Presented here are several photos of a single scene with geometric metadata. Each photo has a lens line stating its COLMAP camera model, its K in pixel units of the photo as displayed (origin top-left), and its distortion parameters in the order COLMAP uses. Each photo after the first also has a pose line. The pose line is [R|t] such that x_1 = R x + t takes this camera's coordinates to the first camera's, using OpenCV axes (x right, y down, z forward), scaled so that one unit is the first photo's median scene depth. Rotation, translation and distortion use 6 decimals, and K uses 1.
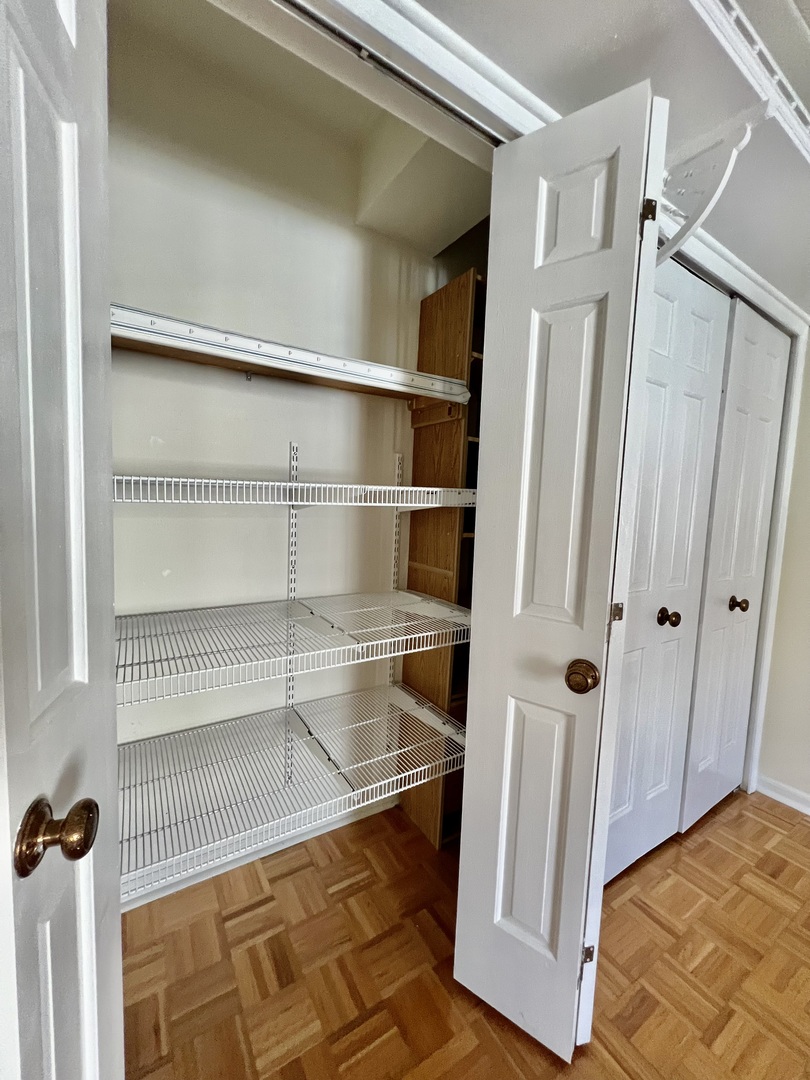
lens RADIAL K [[431.2, 0, 405.2], [0, 431.2, 539.7], [0, 0, 1]] dist [0.001625, 0.000116]
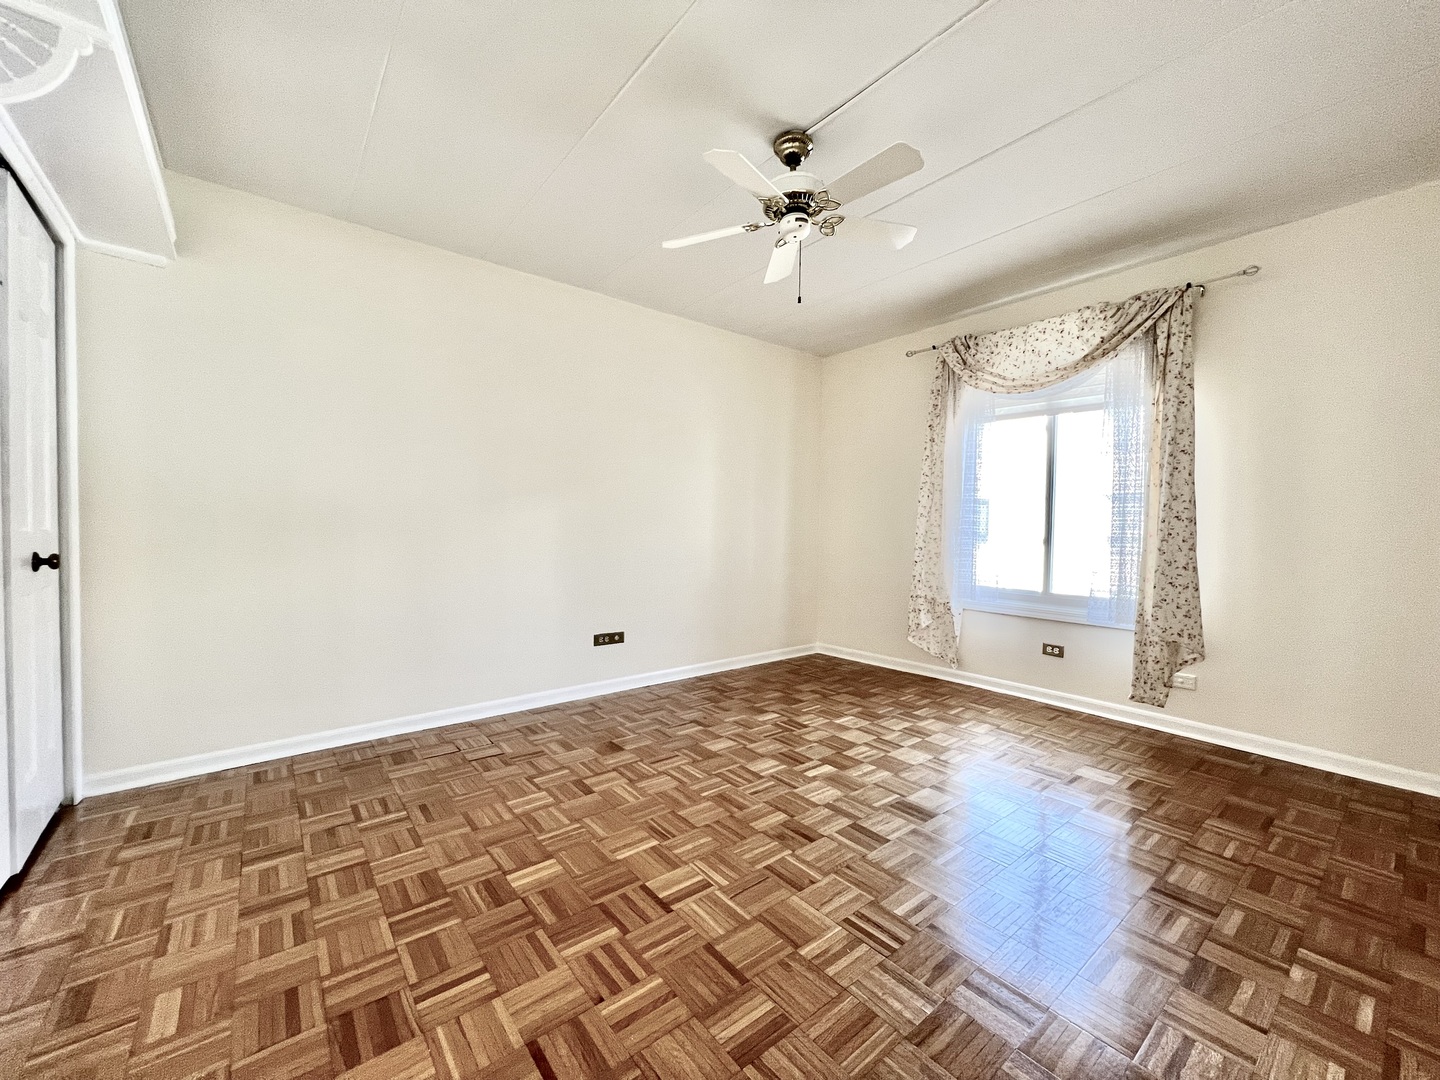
lens RADIAL K [[578.1, 0, 720.3], [0, 578.1, 537.9], [0, 0, 1]] dist [0.000389, -0.000094]
pose [[-0.108464, -0.059400, 0.992324, -0.415162], [0.072414, 0.995089, 0.067480, 0.123446], [-0.991459, 0.079177, -0.103630, -0.126003]]
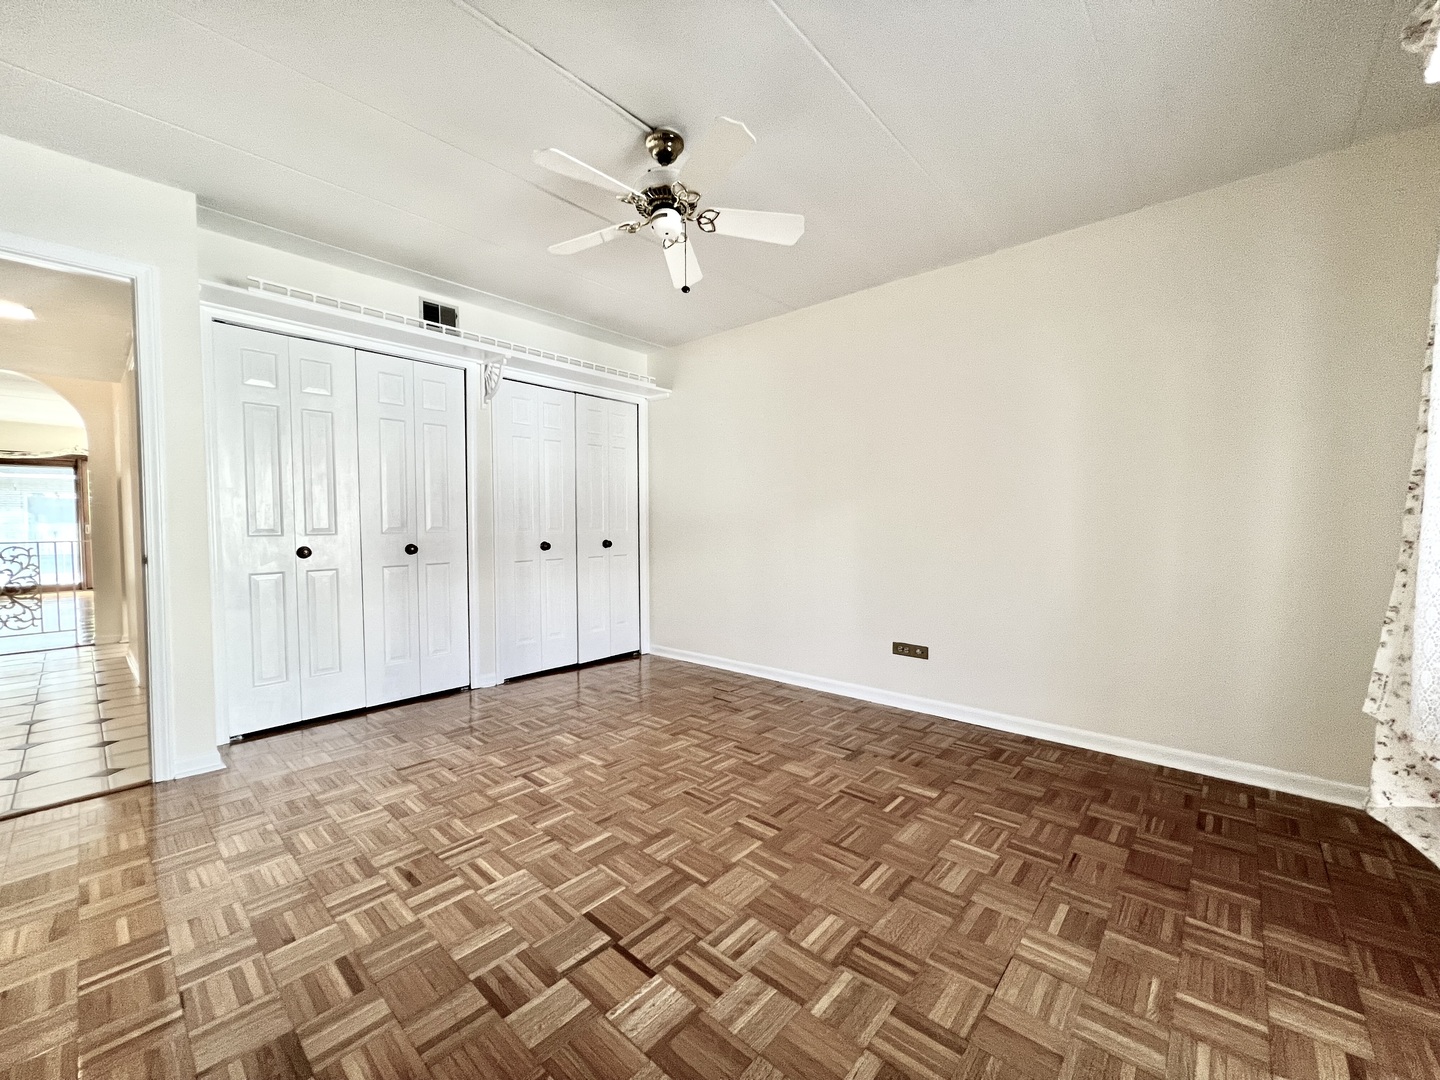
lens RADIAL K [[578.1, 0, 721.0], [0, 578.1, 543.8], [0, 0, 1]] dist [0.000389, -0.000094]
pose [[0.963444, -0.053655, 0.262481, 0.573803], [0.066044, 0.997070, -0.038600, 0.276246], [-0.259640, 0.054524, 0.964165, -1.579942]]
